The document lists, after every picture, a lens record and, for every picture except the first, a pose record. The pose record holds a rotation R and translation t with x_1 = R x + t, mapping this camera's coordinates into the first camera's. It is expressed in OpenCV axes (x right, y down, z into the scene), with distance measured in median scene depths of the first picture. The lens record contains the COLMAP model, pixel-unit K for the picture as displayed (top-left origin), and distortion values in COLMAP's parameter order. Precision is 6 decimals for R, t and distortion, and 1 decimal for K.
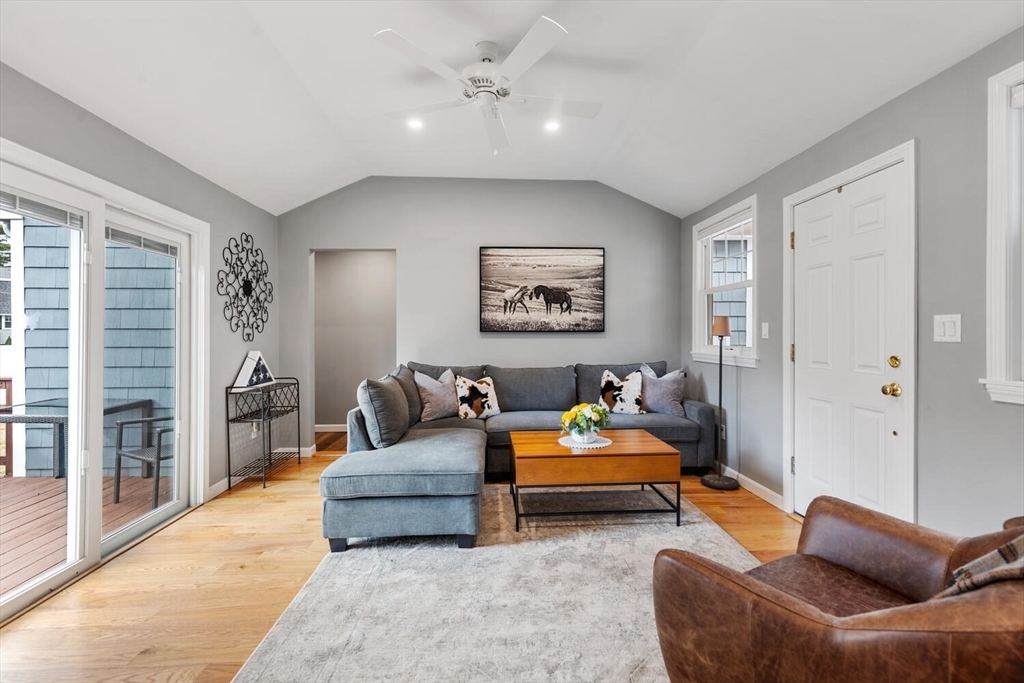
lens RADIAL K [[453.6, 0, 508.1], [0, 453.6, 339.3], [0, 0, 1]] dist [0.001582, -0.000550]
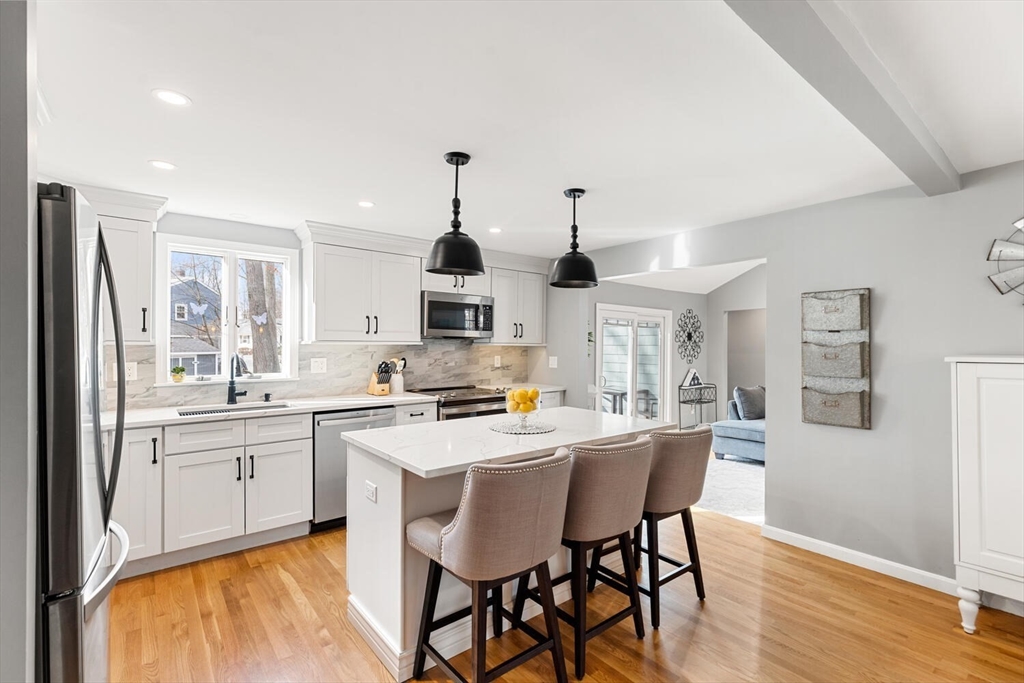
lens RADIAL K [[453.6, 0, 508.1], [0, 453.6, 339.3], [0, 0, 1]] dist [0.001582, -0.000550]
pose [[0.585057, -0.006779, -0.810964, 0.576794], [-0.010510, 0.999818, -0.015939, -0.063081], [0.810924, 0.017848, 0.584879, -0.811835]]
